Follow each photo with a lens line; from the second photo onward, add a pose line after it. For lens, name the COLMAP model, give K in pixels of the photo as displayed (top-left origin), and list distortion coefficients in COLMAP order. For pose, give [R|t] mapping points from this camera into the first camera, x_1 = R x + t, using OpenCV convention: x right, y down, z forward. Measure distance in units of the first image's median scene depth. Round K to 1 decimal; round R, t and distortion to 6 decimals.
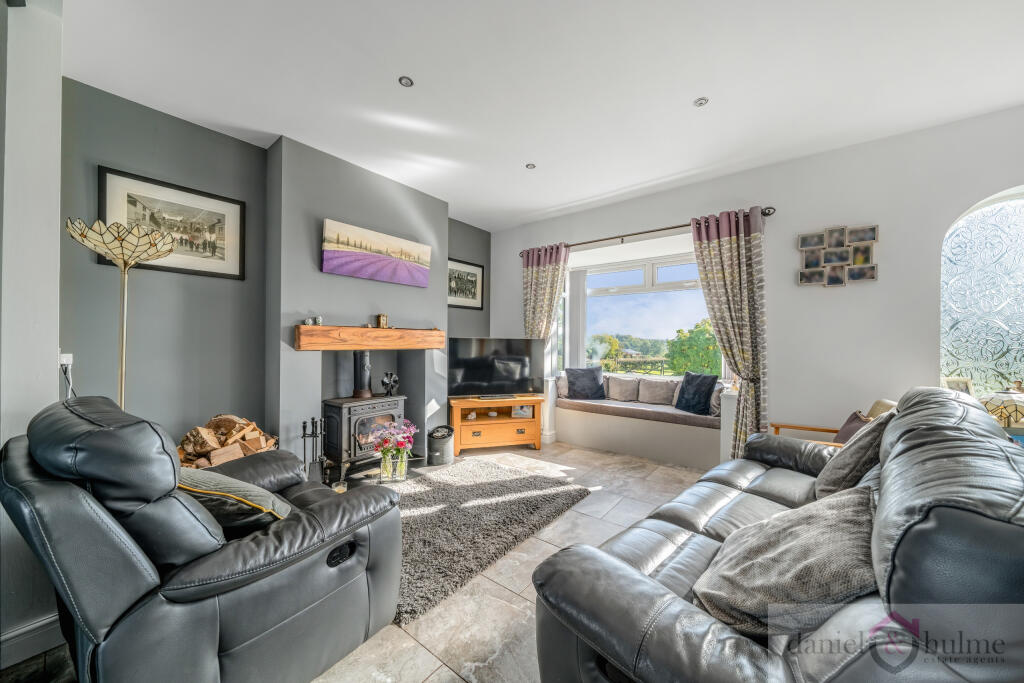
lens RADIAL K [[351.2, 0, 512.0], [0, 351.2, 341.5], [0, 0, 1]] dist [-0.006768, -0.000101]
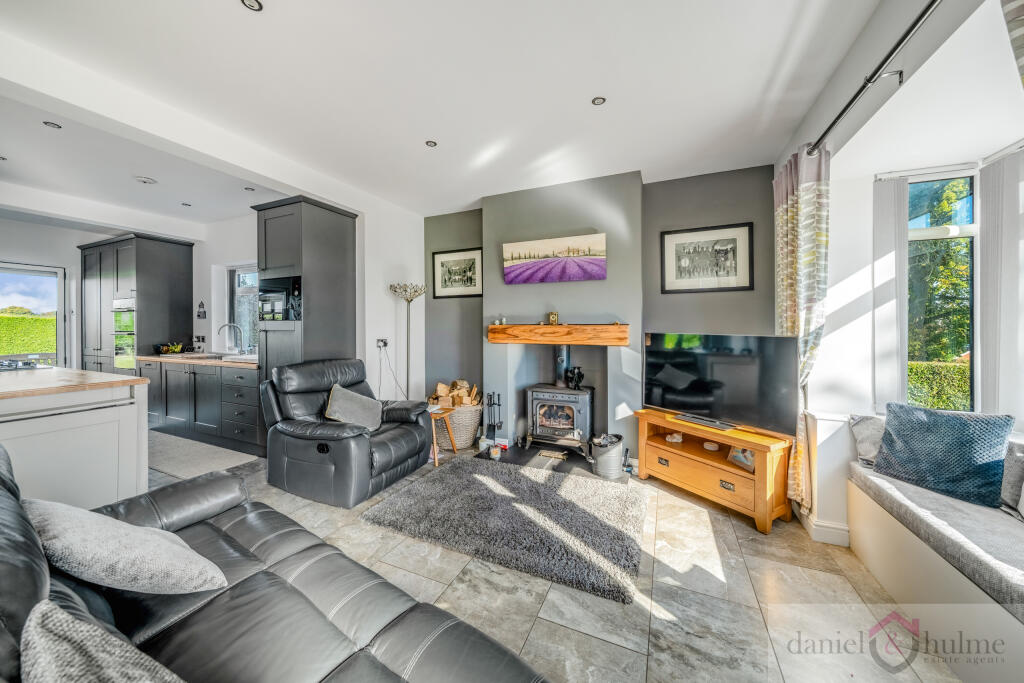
lens RADIAL K [[358.0, 0, 507.0], [0, 358.0, 330.1], [0, 0, 1]] dist [-0.000710, -0.000167]
pose [[0.242488, 0.002618, -0.970151, 0.728716], [0.001394, 0.999994, 0.003047, -0.027392], [0.970153, -0.002091, 0.242483, 0.635647]]
